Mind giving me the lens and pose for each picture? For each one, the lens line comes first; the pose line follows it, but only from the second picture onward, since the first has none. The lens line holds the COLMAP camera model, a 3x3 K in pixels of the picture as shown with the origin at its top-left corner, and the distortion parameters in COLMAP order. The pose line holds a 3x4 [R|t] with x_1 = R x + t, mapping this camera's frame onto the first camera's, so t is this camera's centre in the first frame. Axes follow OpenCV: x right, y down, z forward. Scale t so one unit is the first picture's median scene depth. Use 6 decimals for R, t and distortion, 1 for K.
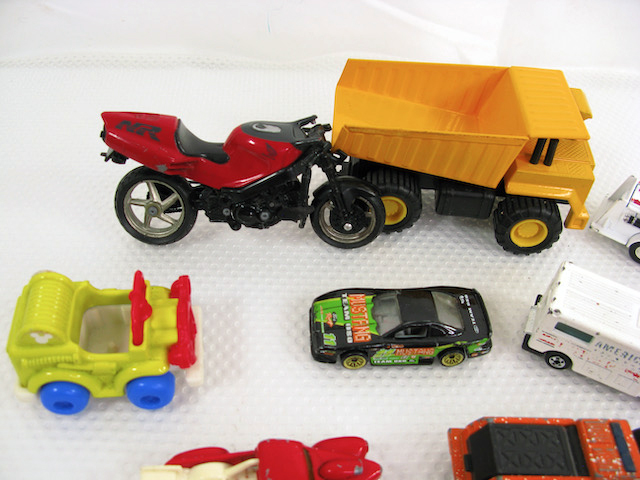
lens RADIAL K [[641.7, 0, 315.5], [0, 641.7, 242.2], [0, 0, 1]] dist [-0.227217, 0.235000]
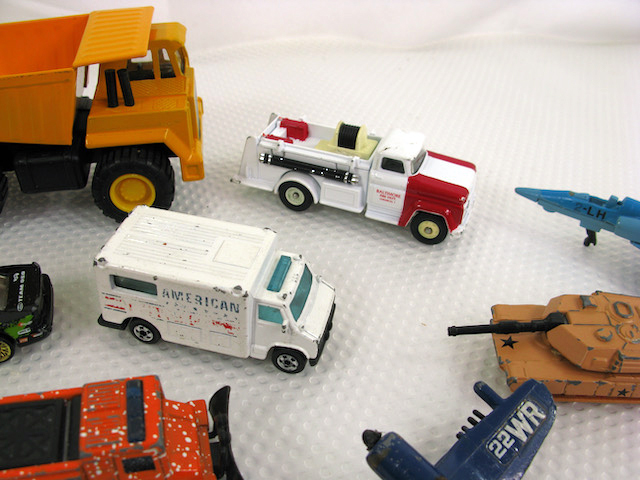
lens RADIAL K [[641.7, 0, 315.5], [0, 641.7, 242.2], [0, 0, 1]] dist [-0.227217, 0.235000]
pose [[0.971070, -0.174529, 0.162980, 0.494609], [0.194081, 0.974473, -0.112851, 0.214973], [-0.139123, 0.141218, 0.980154, 0.200696]]
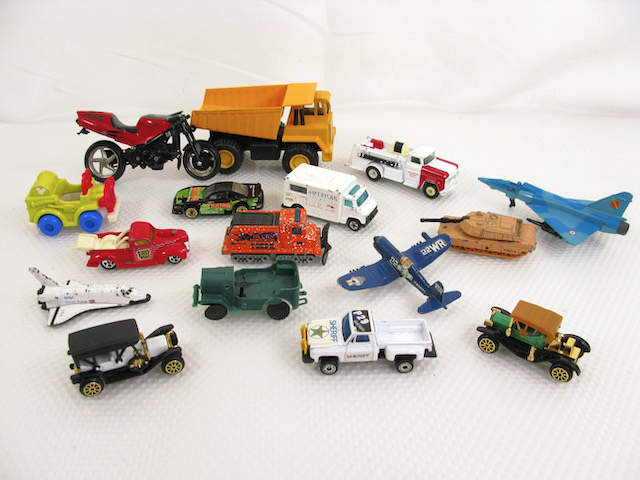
lens RADIAL K [[641.7, 0, 315.5], [0, 641.7, 242.2], [0, 0, 1]] dist [-0.227217, 0.235000]
pose [[0.997396, -0.062509, -0.035972, 0.509419], [0.052654, 0.971982, -0.229082, 0.745455], [0.049283, 0.226591, 0.972742, -0.899508]]
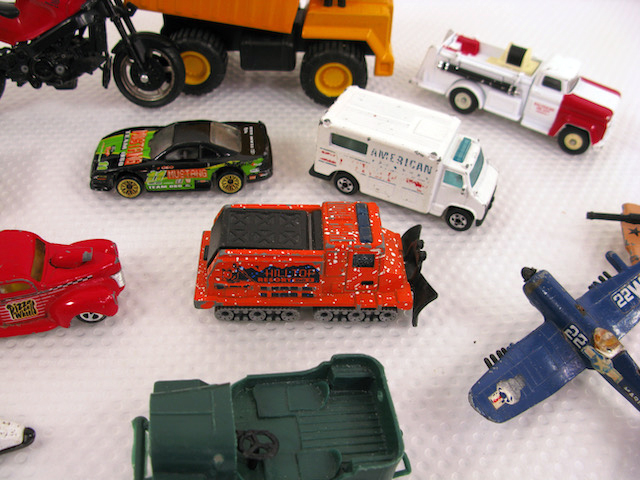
lens RADIAL K [[641.7, 0, 315.5], [0, 641.7, 242.2], [0, 0, 1]] dist [-0.227217, 0.235000]
pose [[0.998581, -0.051748, 0.012547, 0.331174], [0.052091, 0.998228, -0.028751, 0.311191], [-0.011037, 0.029364, 0.999508, 0.010672]]
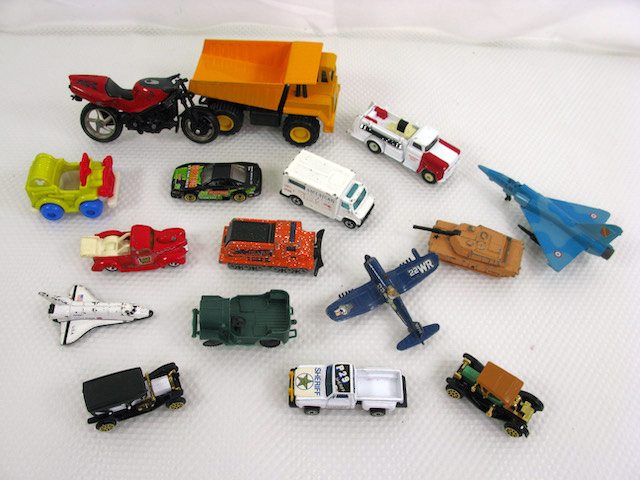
lens RADIAL K [[641.7, 0, 315.5], [0, 641.7, 242.2], [0, 0, 1]] dist [-0.227217, 0.235000]
pose [[0.998747, 0.011607, -0.048674, 0.554102], [-0.005032, 0.991093, 0.133077, 0.054986], [0.049785, -0.132665, 0.989910, -0.999771]]
